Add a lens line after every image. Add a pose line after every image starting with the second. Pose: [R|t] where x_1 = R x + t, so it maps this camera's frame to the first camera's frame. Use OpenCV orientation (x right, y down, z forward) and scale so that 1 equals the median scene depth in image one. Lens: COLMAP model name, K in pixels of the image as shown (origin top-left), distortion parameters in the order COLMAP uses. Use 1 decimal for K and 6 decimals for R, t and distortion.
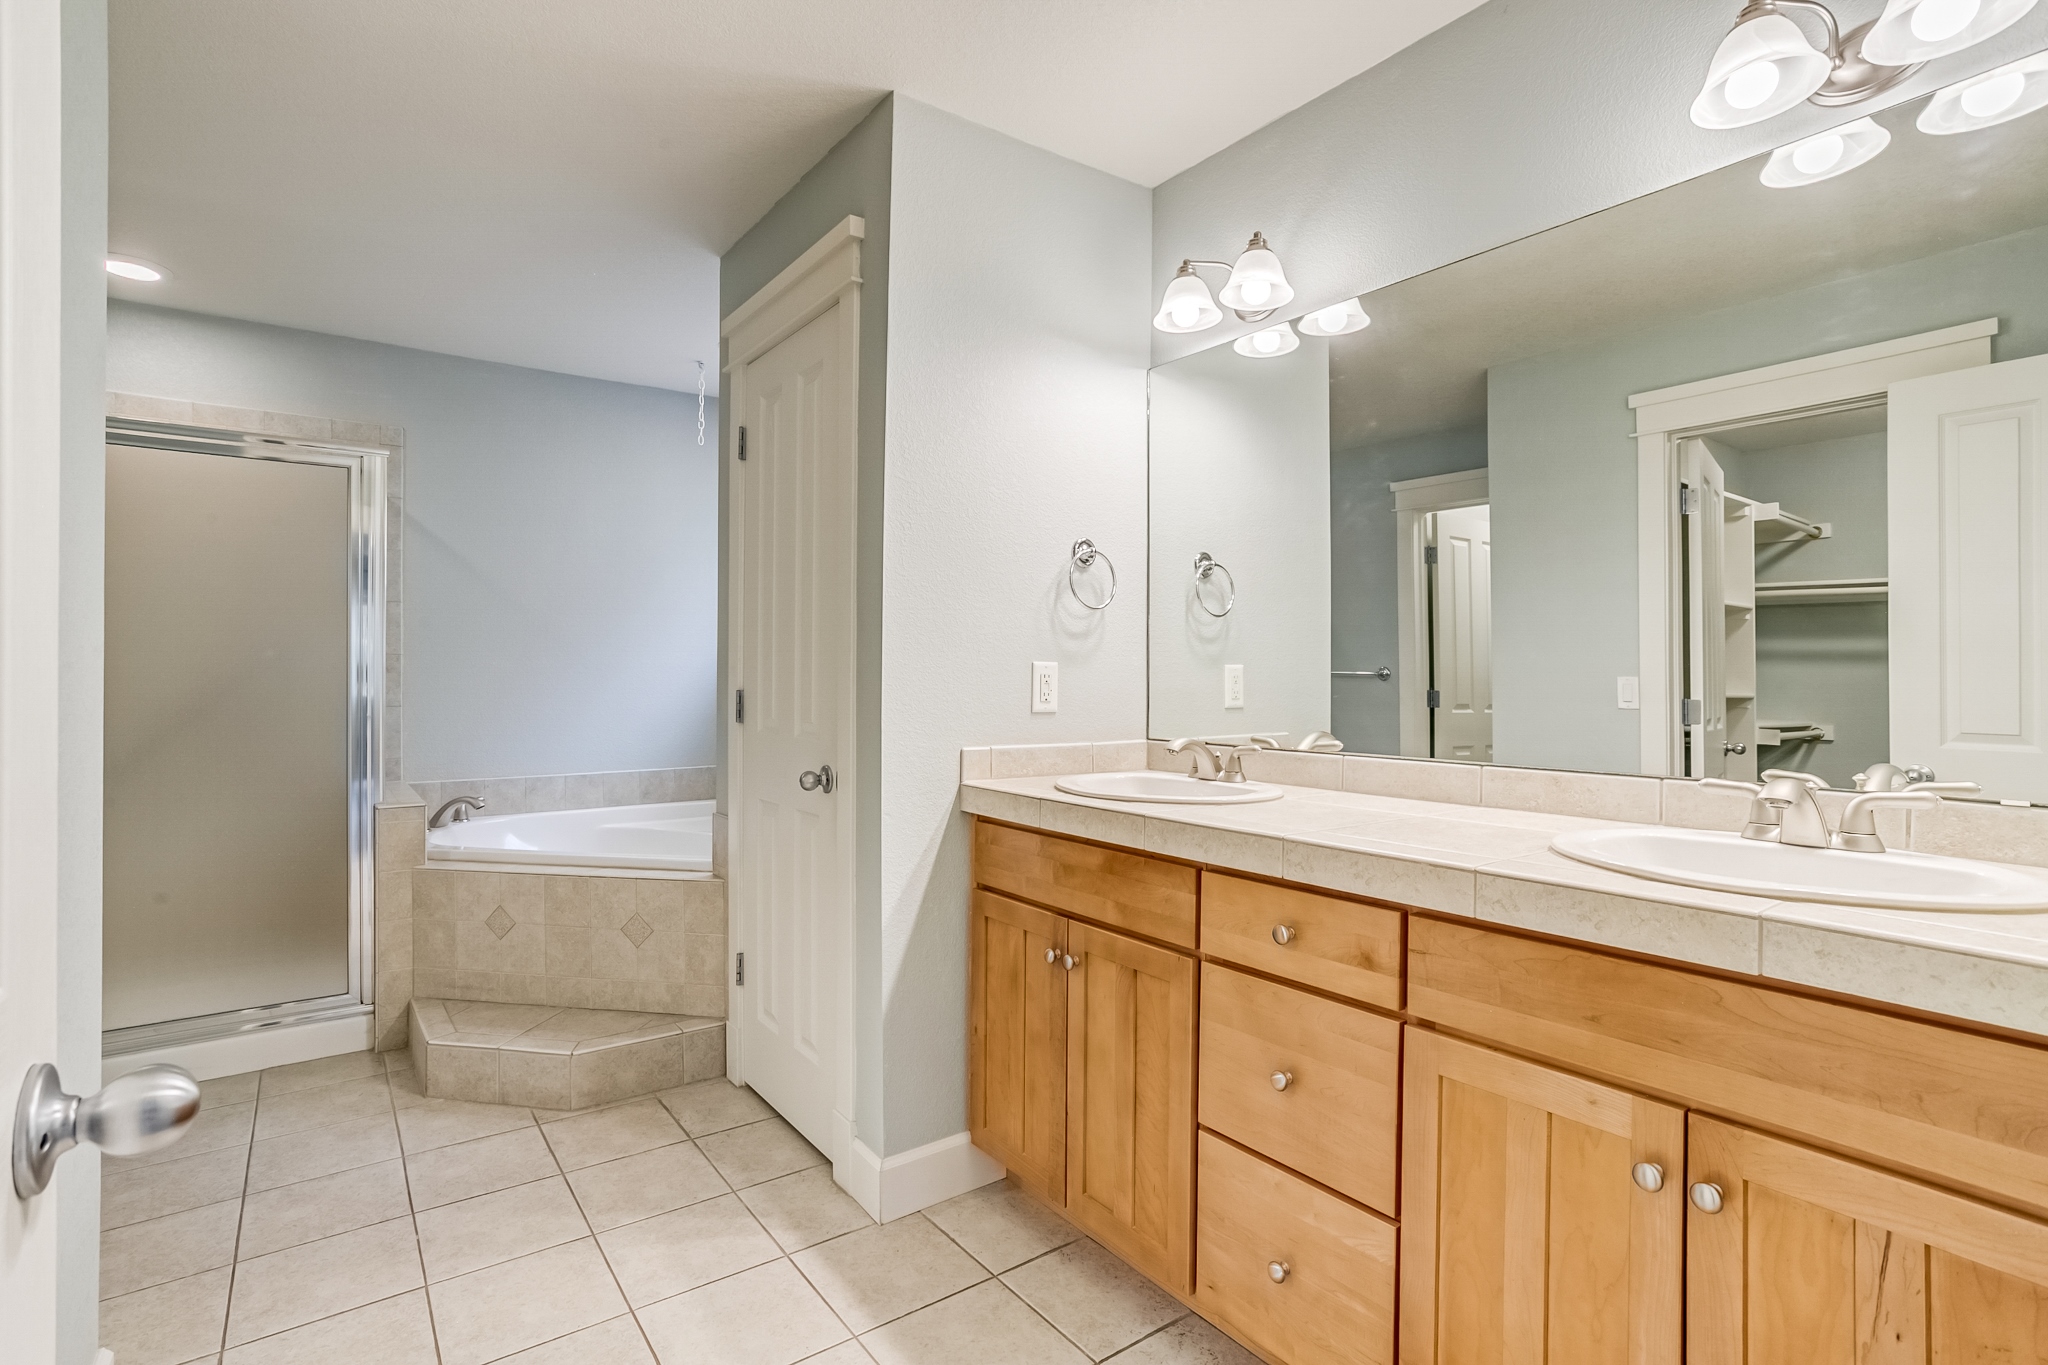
lens RADIAL K [[981.0, 0, 1015.2], [0, 981.0, 671.1], [0, 0, 1]] dist [-0.024076, 0.000136]
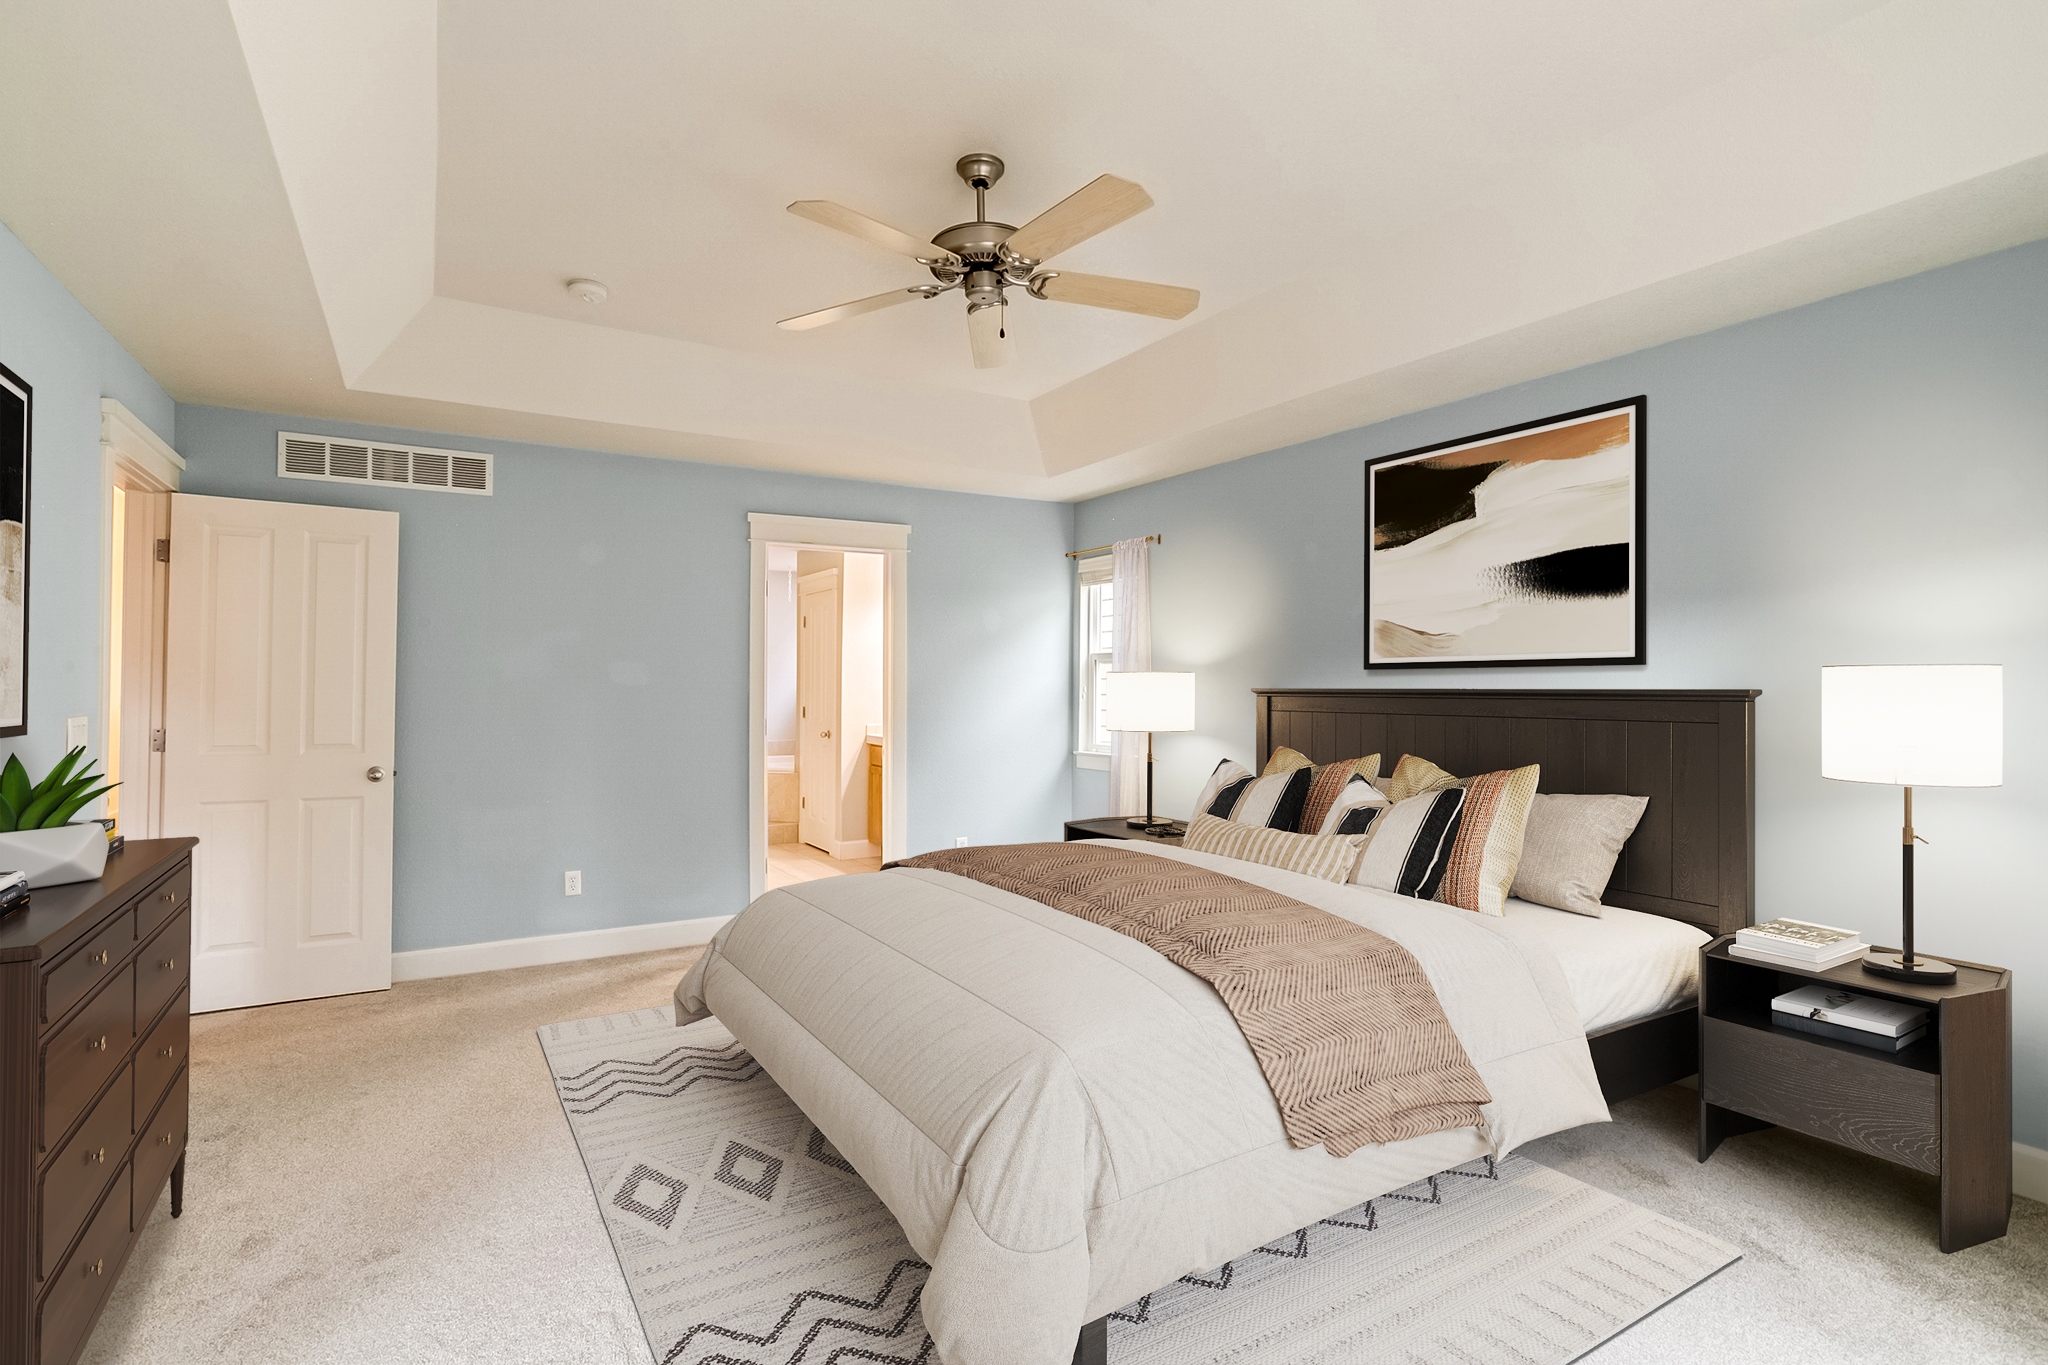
lens RADIAL K [[981.0, 0, 1015.2], [0, 981.0, 671.1], [0, 0, 1]] dist [-0.024076, 0.000136]
pose [[0.996835, -0.000408, -0.079499, 0.573370], [-0.000196, 0.999971, -0.007594, -0.063161], [0.079500, 0.007586, 0.996806, -1.843183]]
